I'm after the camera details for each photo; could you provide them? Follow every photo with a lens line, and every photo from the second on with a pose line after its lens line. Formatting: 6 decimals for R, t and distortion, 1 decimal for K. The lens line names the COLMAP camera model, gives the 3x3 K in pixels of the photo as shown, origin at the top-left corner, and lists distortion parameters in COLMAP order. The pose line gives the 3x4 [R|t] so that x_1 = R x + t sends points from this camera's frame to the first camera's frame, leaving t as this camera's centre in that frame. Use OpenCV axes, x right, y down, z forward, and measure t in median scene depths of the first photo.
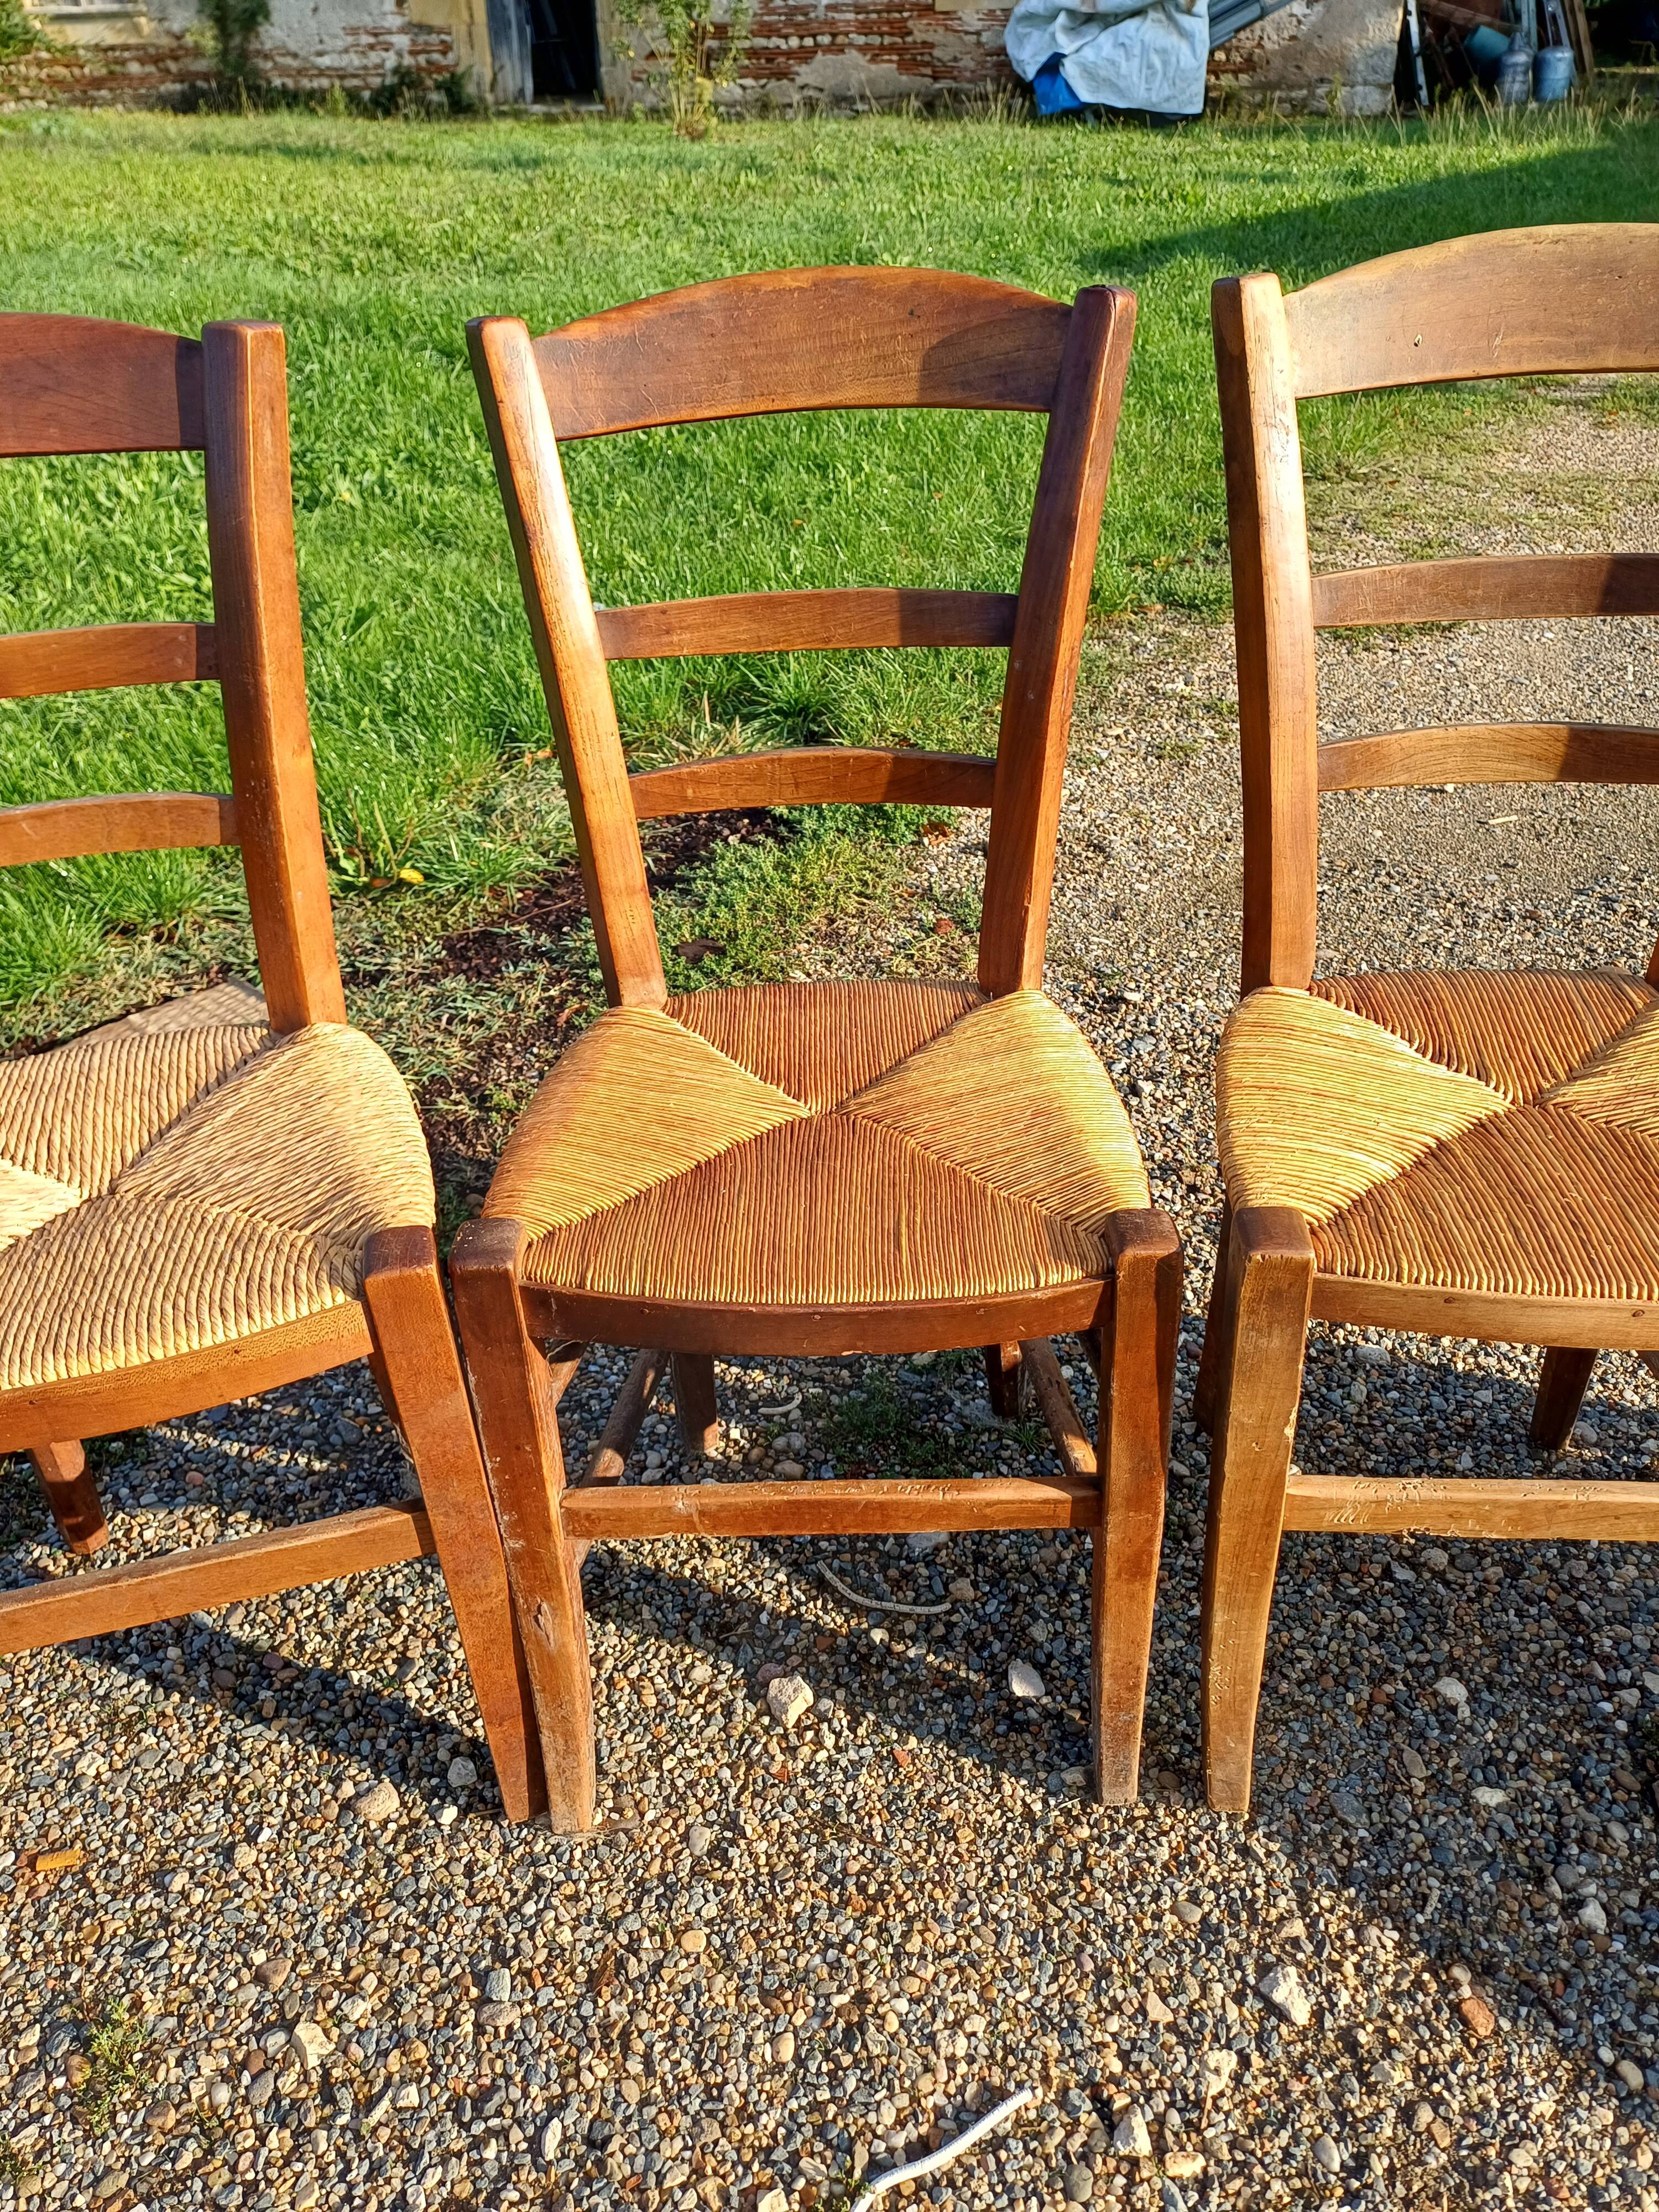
lens RADIAL K [[1636.1, 0, 840.0], [0, 1636.1, 1095.5], [0, 0, 1]] dist [0.057285, -0.045065]
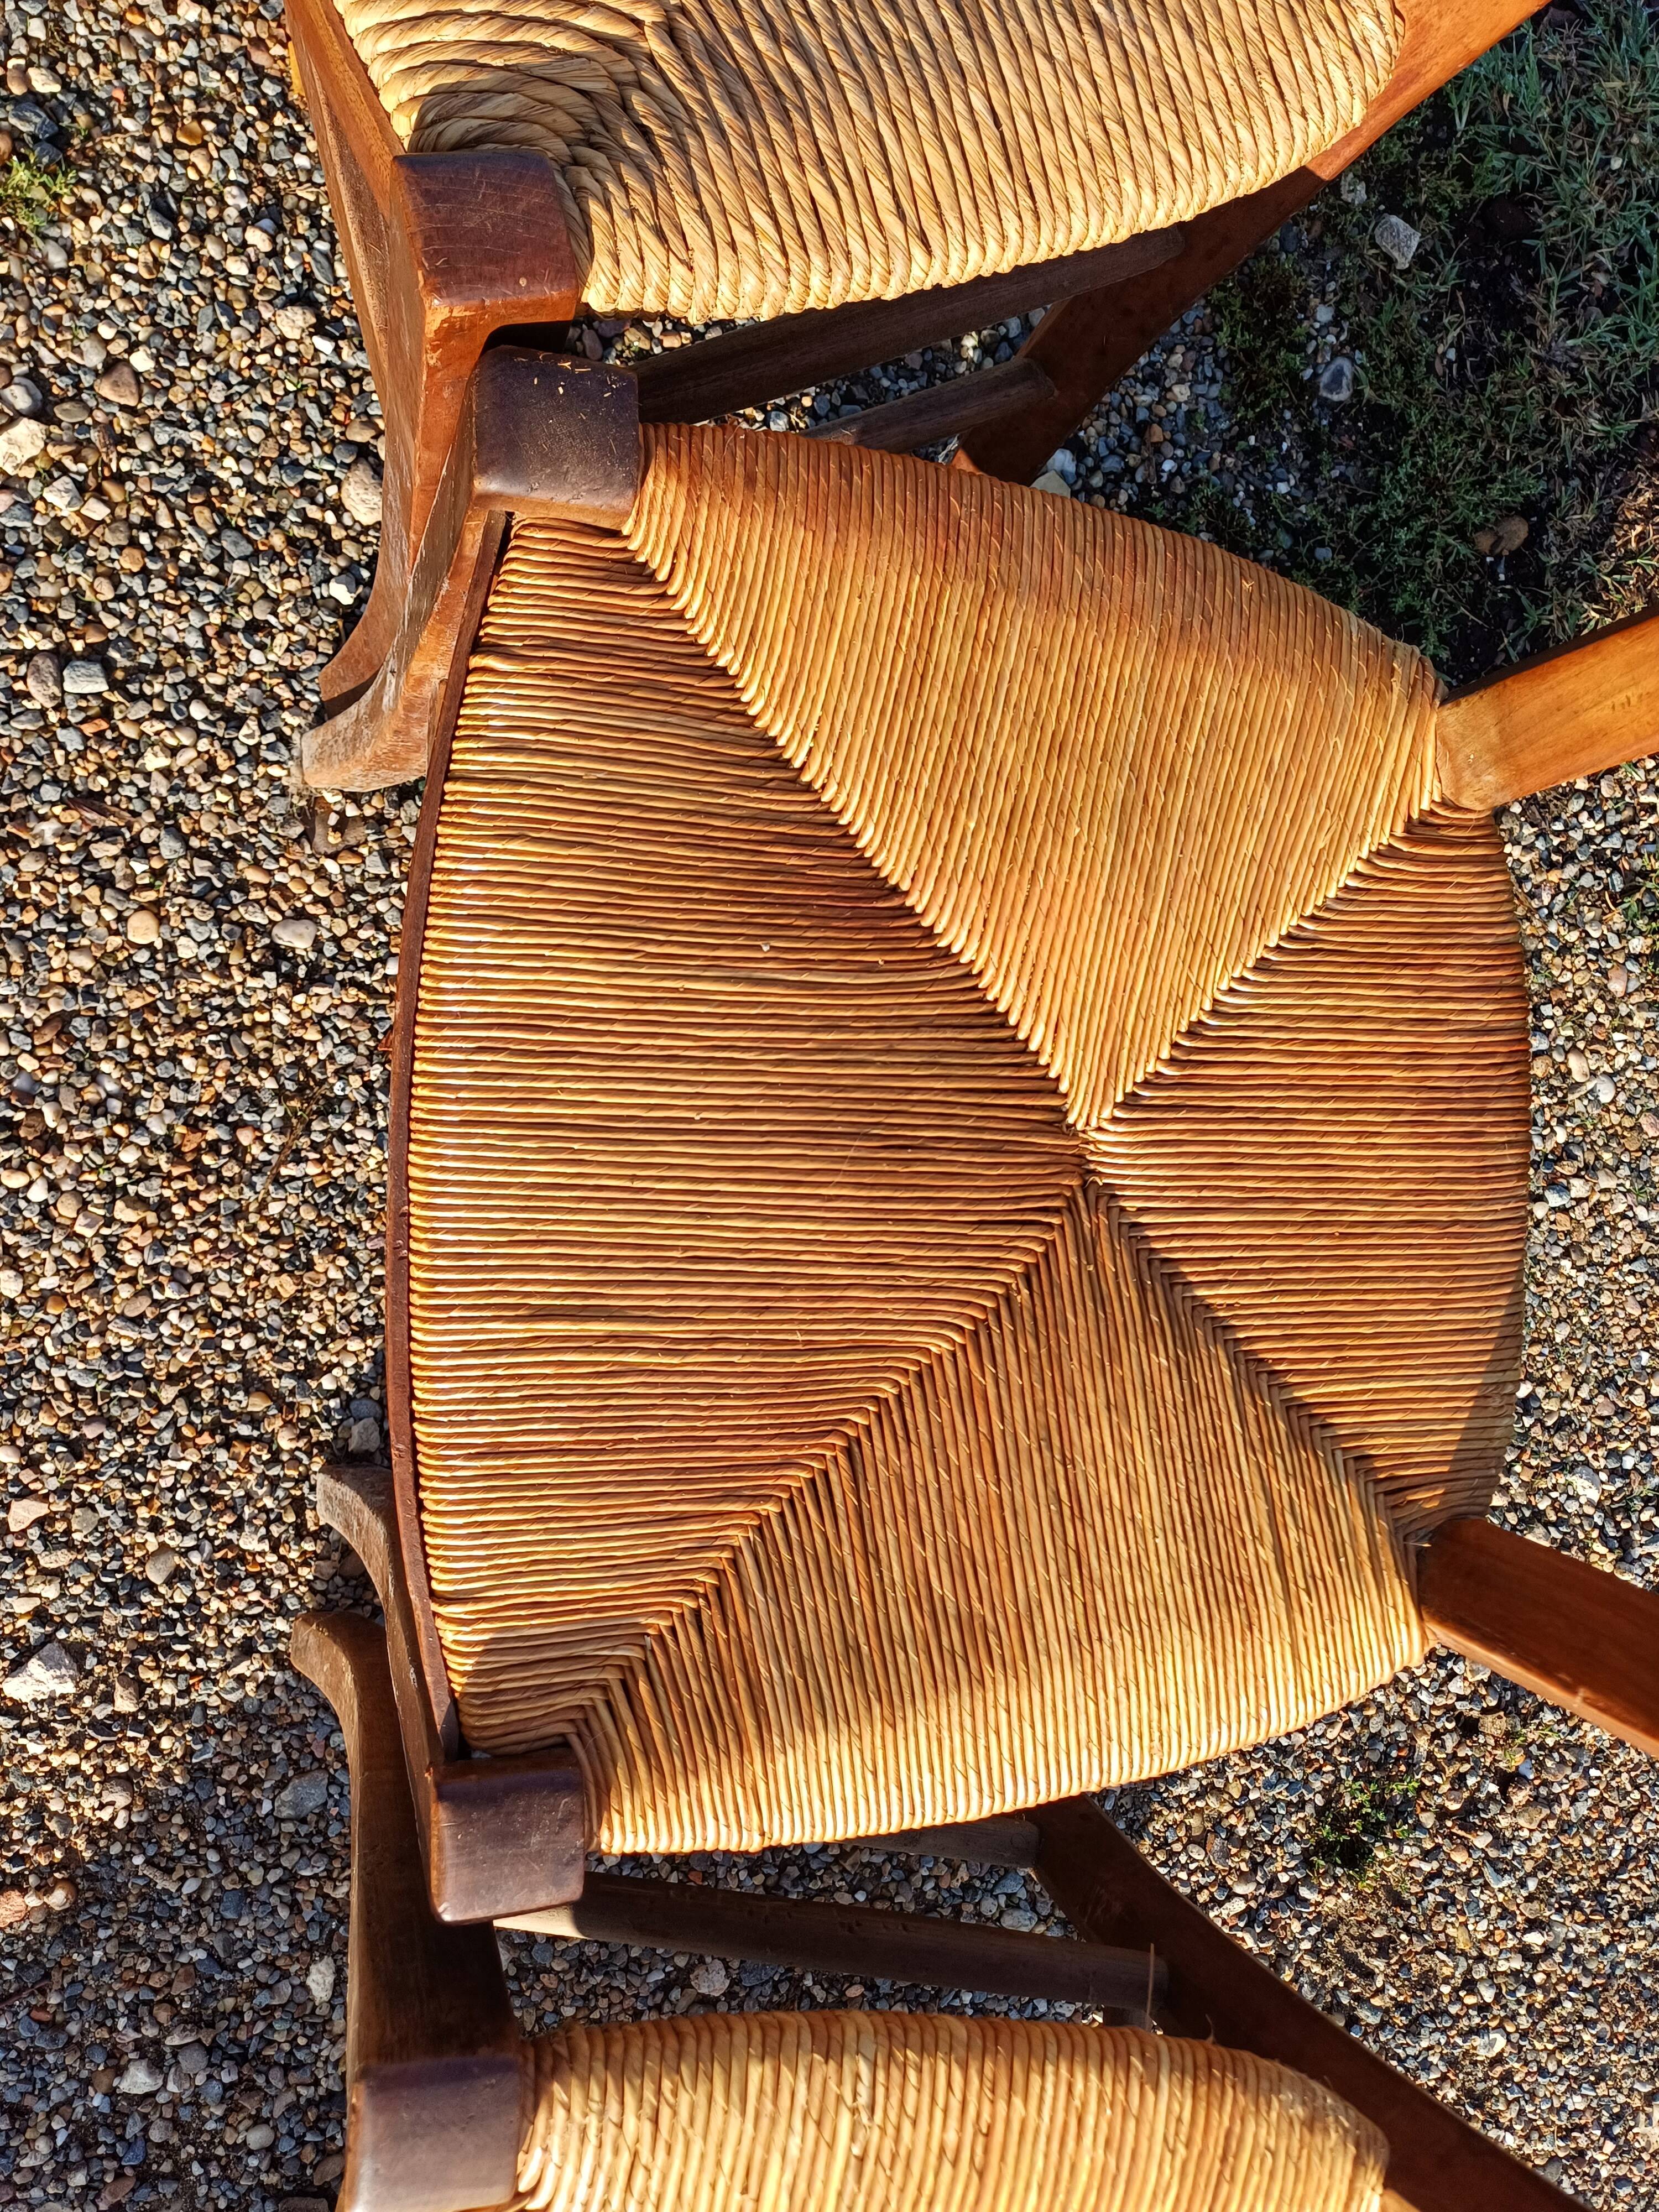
lens RADIAL K [[1629.4, 0, 872.9], [0, 1629.4, 1139.0], [0, 0, 1]] dist [0.054514, -0.044397]
pose [[-0.032554, 0.998743, 0.038109, -0.028795], [-0.764209, -0.049447, 0.643070, -0.239835], [0.644147, -0.008189, 0.764858, 0.603516]]
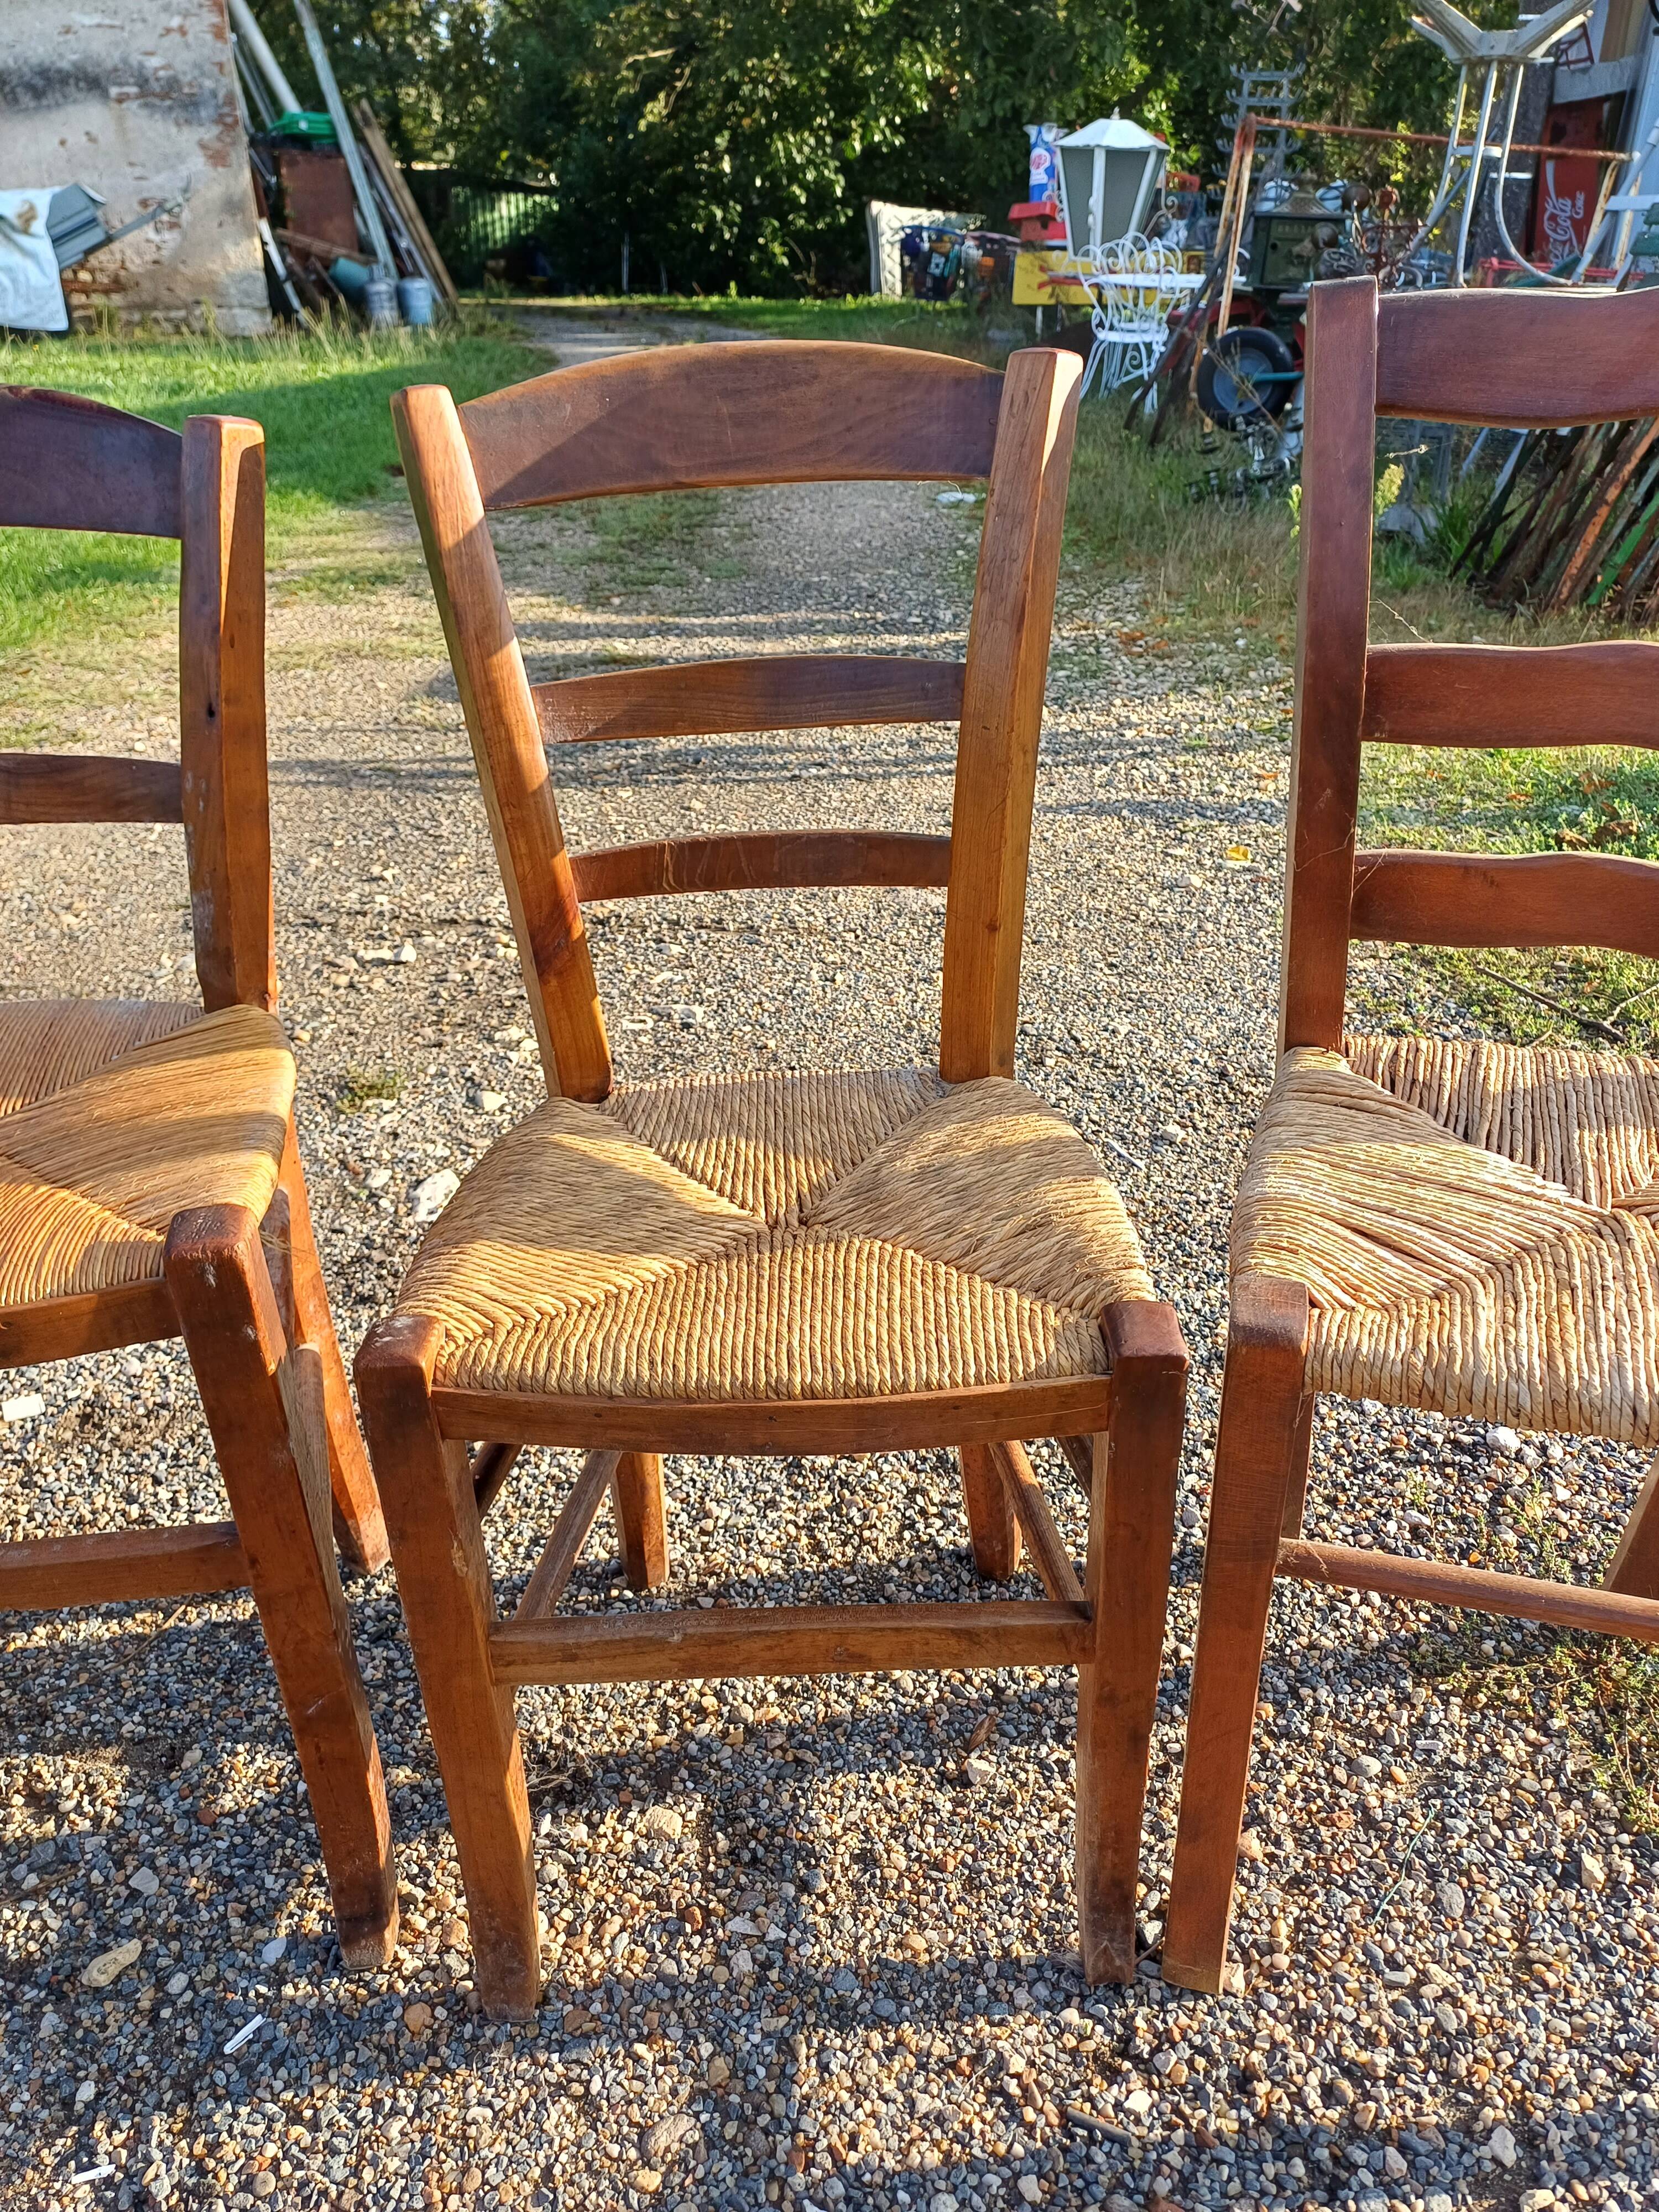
lens RADIAL K [[1636.1, 0, 842.7], [0, 1636.1, 1112.5], [0, 0, 1]] dist [0.057285, -0.045065]
pose [[0.868847, -0.204557, 0.450845, 0.909163], [0.247138, 0.968276, -0.036949, 0.146035], [-0.428984, 0.143524, 0.891837, -0.191638]]
